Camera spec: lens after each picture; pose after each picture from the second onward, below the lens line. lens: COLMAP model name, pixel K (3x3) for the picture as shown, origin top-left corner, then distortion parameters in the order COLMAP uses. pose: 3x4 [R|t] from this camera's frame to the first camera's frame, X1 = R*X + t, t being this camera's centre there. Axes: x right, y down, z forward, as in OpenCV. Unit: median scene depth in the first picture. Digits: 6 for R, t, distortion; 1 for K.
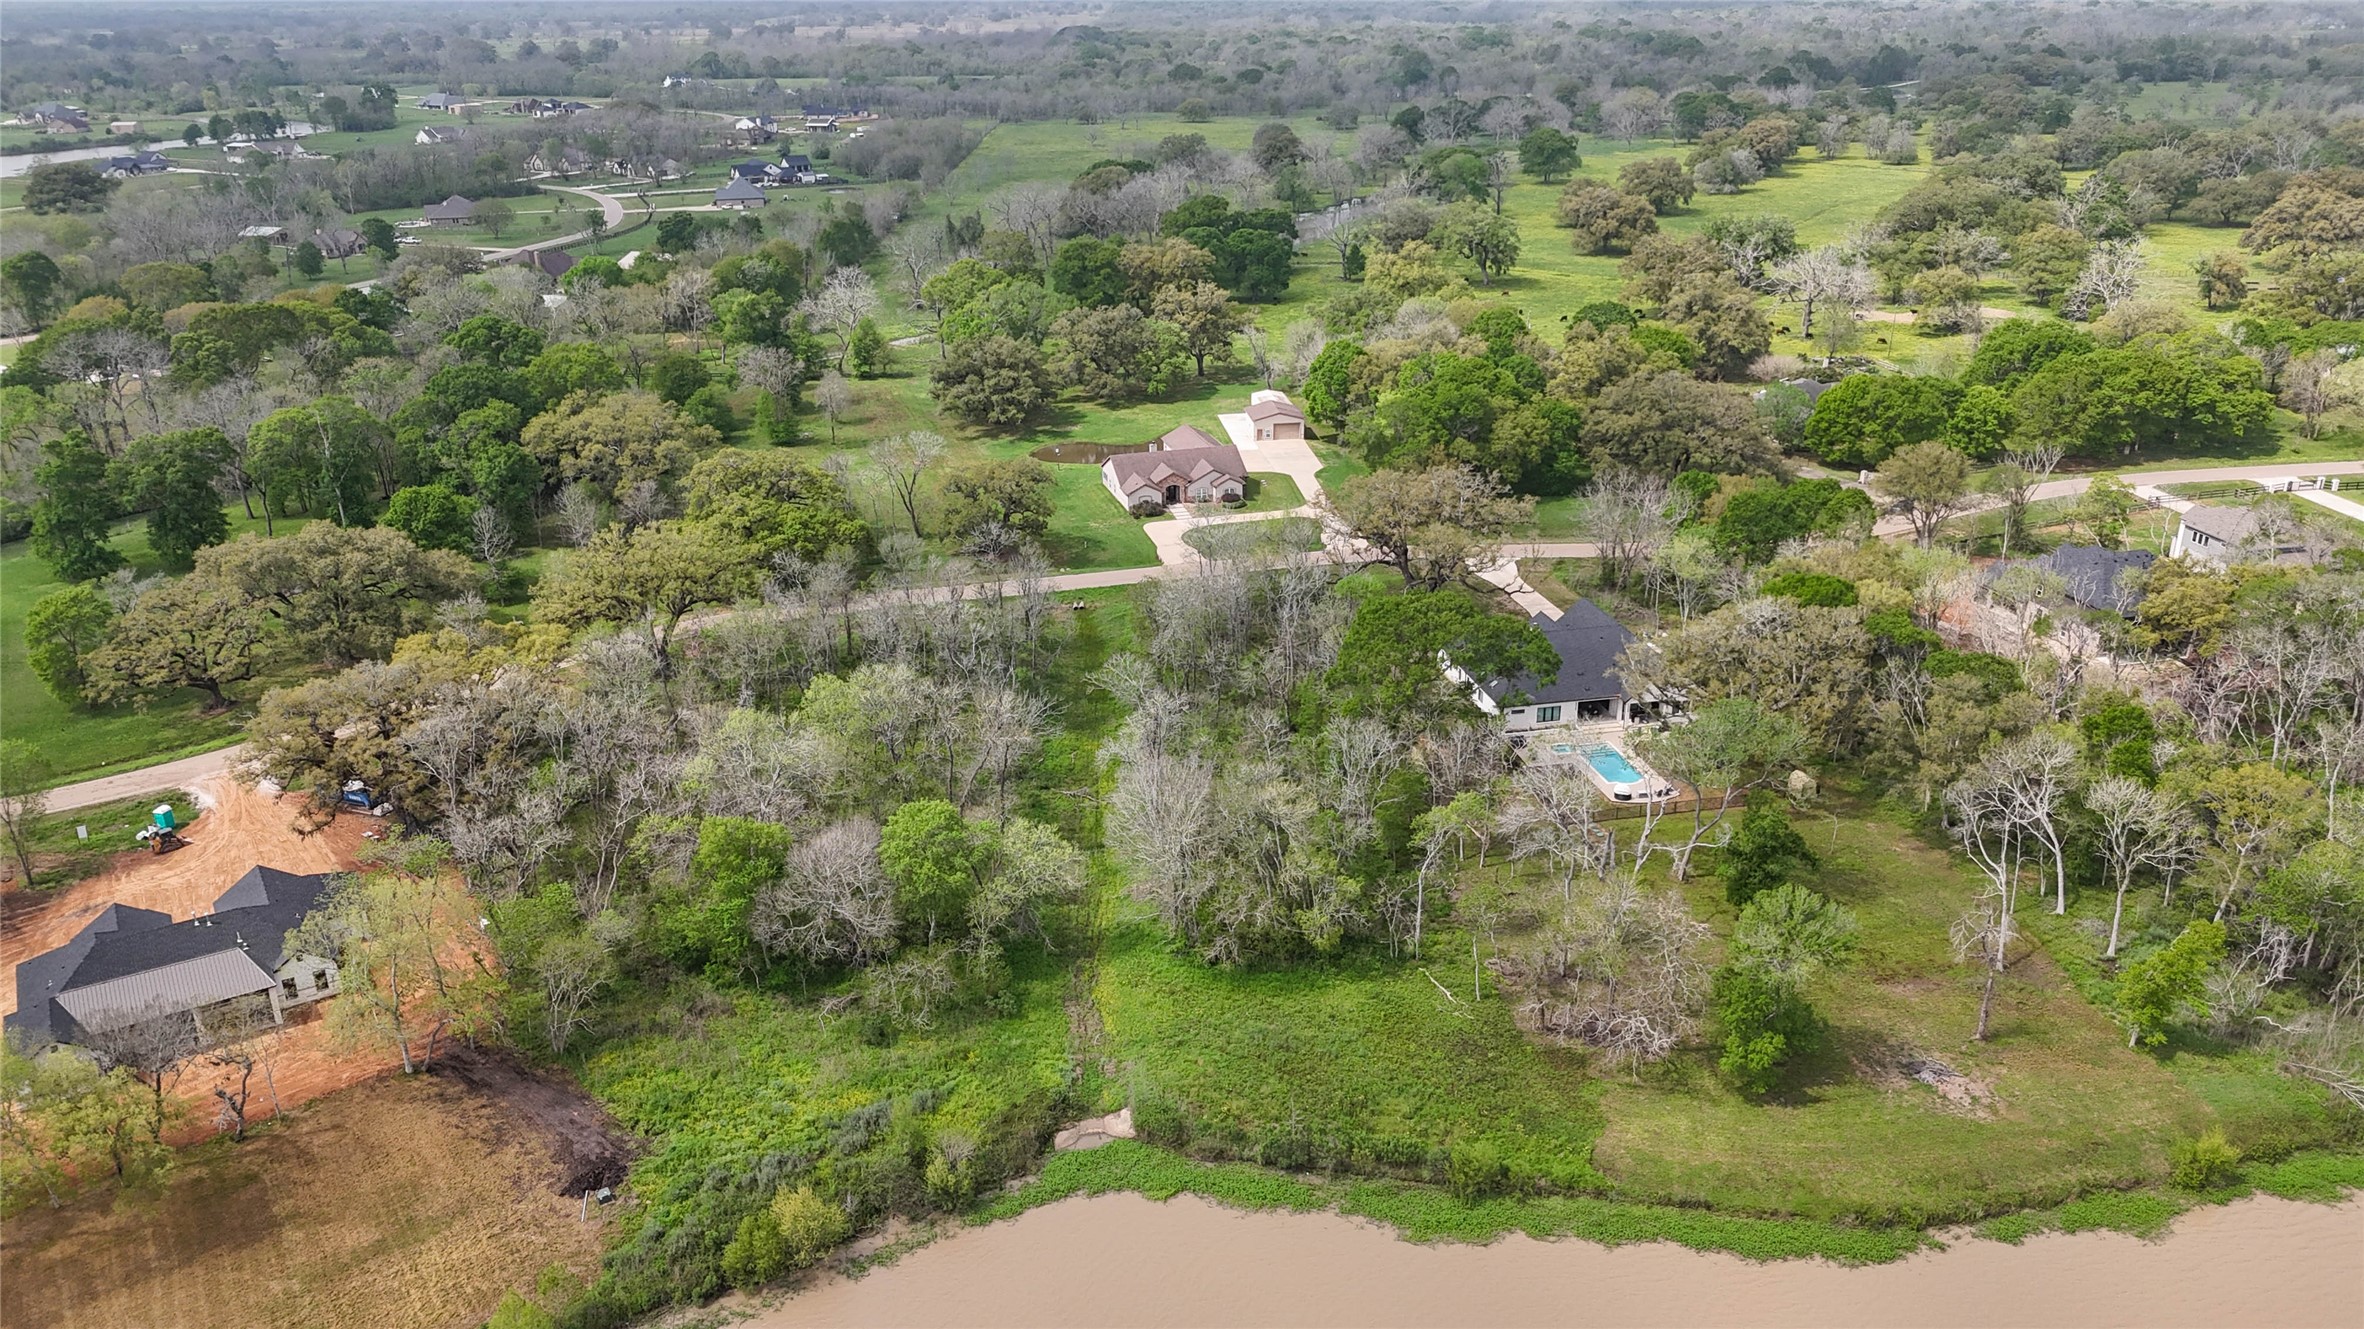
lens RADIAL K [[1635.4, 0, 1182.0], [0, 1635.4, 664.5], [0, 0, 1]] dist [0.054186, -0.044157]
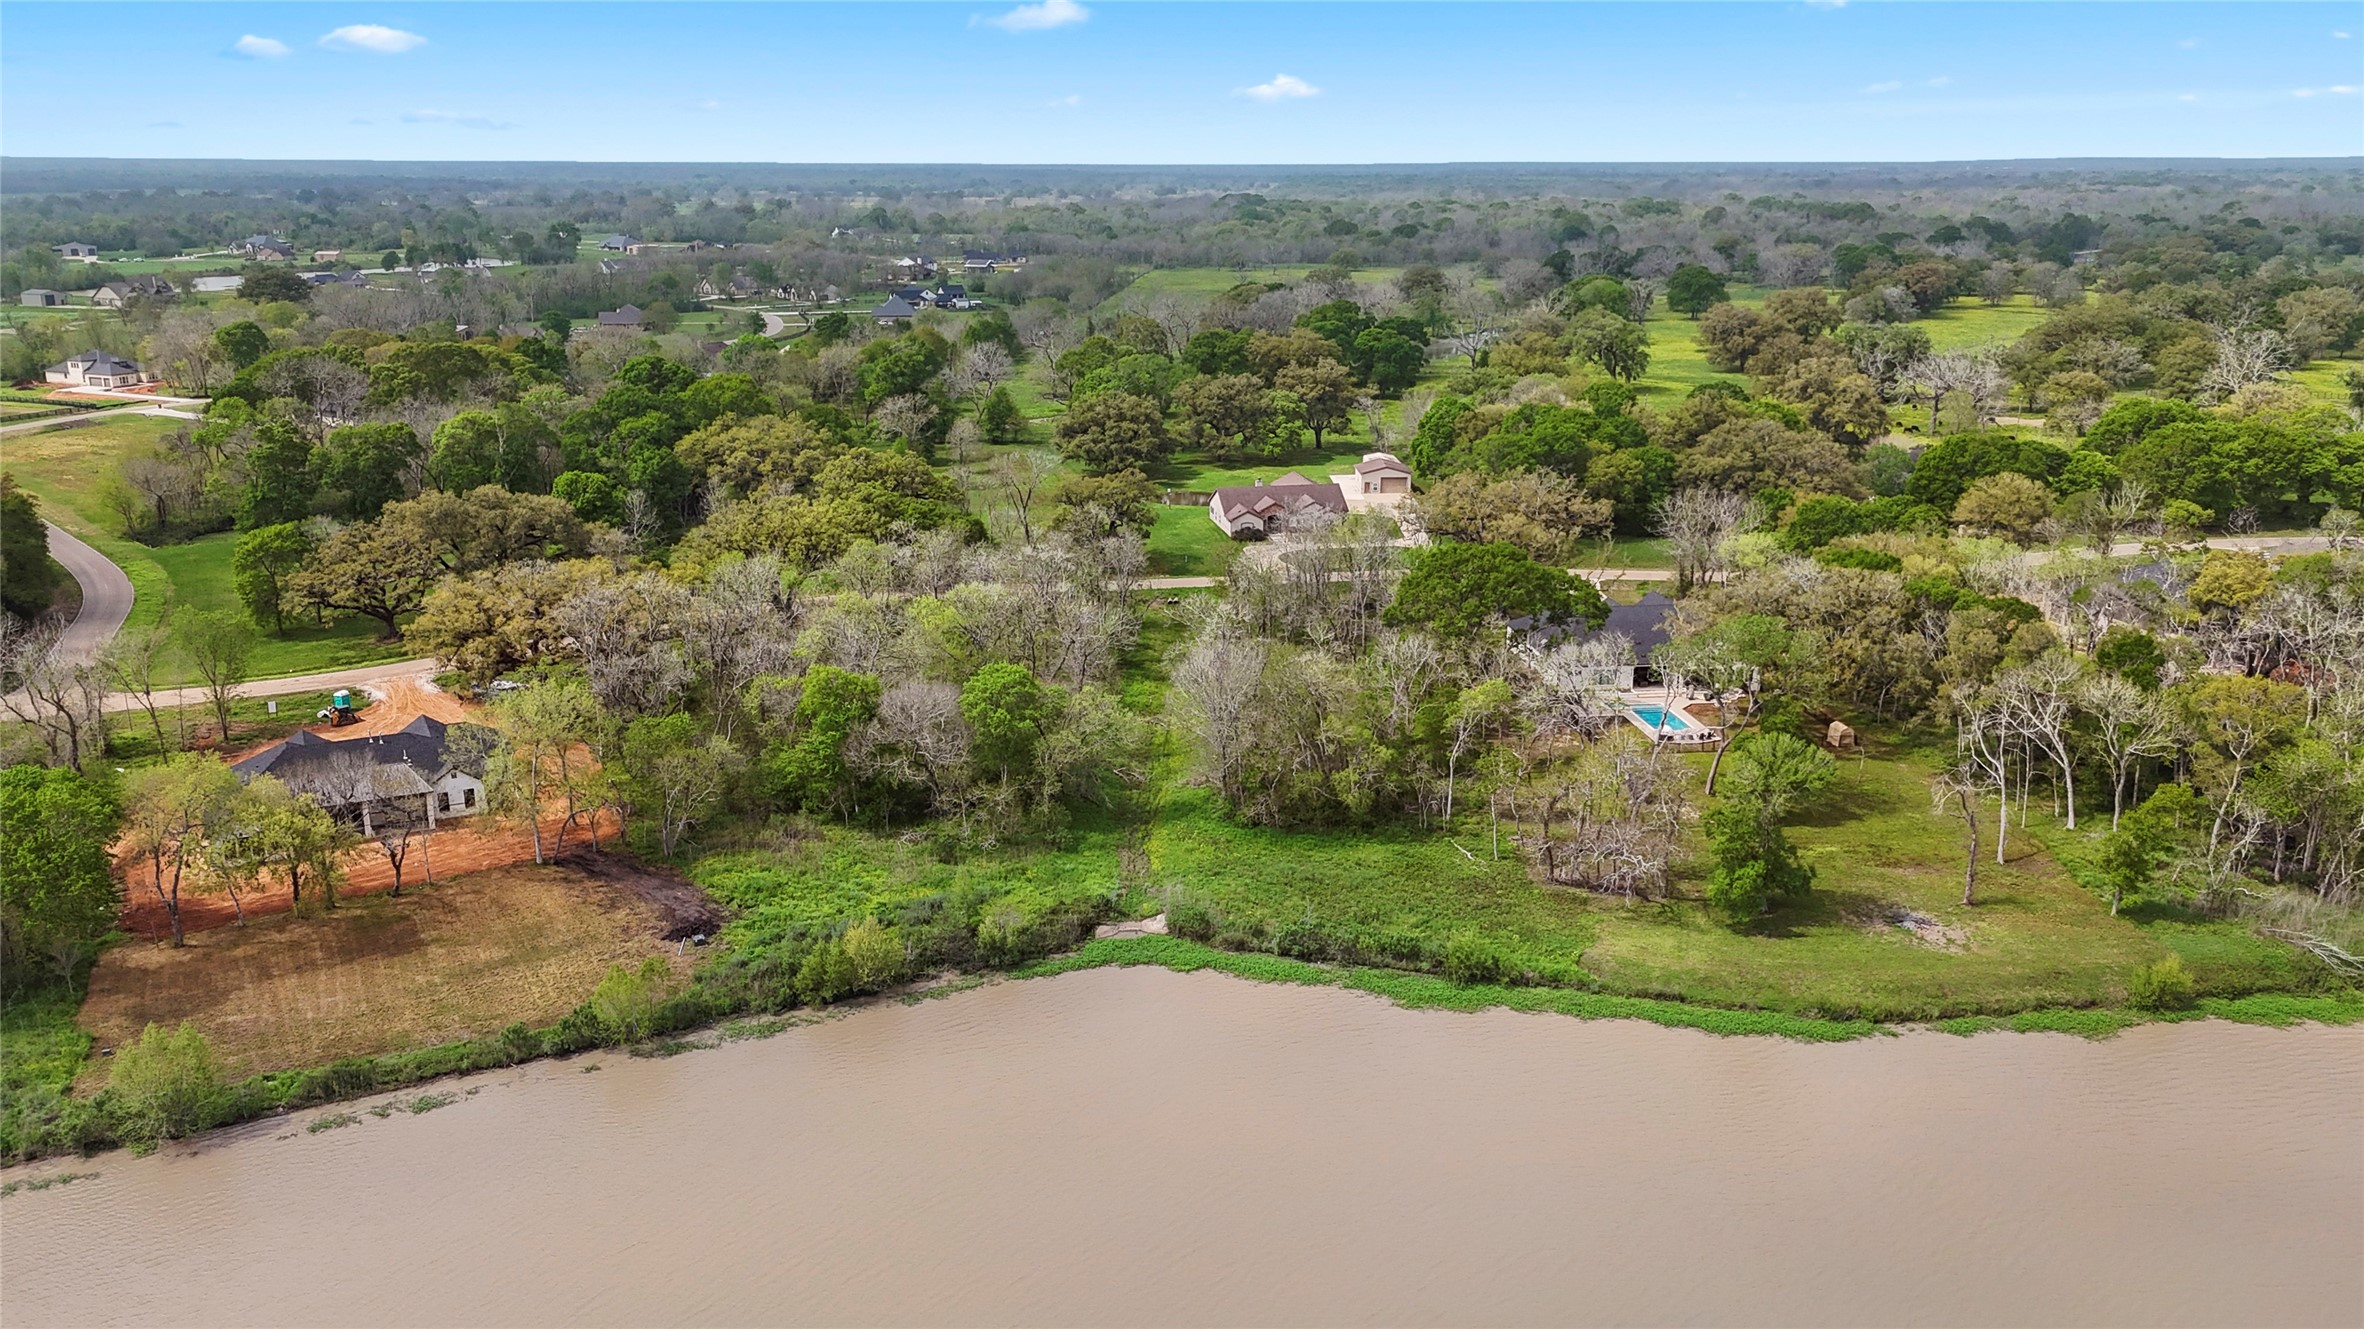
lens RADIAL K [[1696.3, 0, 1182.0], [0, 1696.3, 664.5], [0, 0, 1]] dist [0.054739, -0.045498]
pose [[0.995570, 0.043172, -0.083528, 0.039267], [-0.051343, 0.993833, -0.098284, 0.124304], [0.078769, 0.102137, 0.991647, -0.087754]]
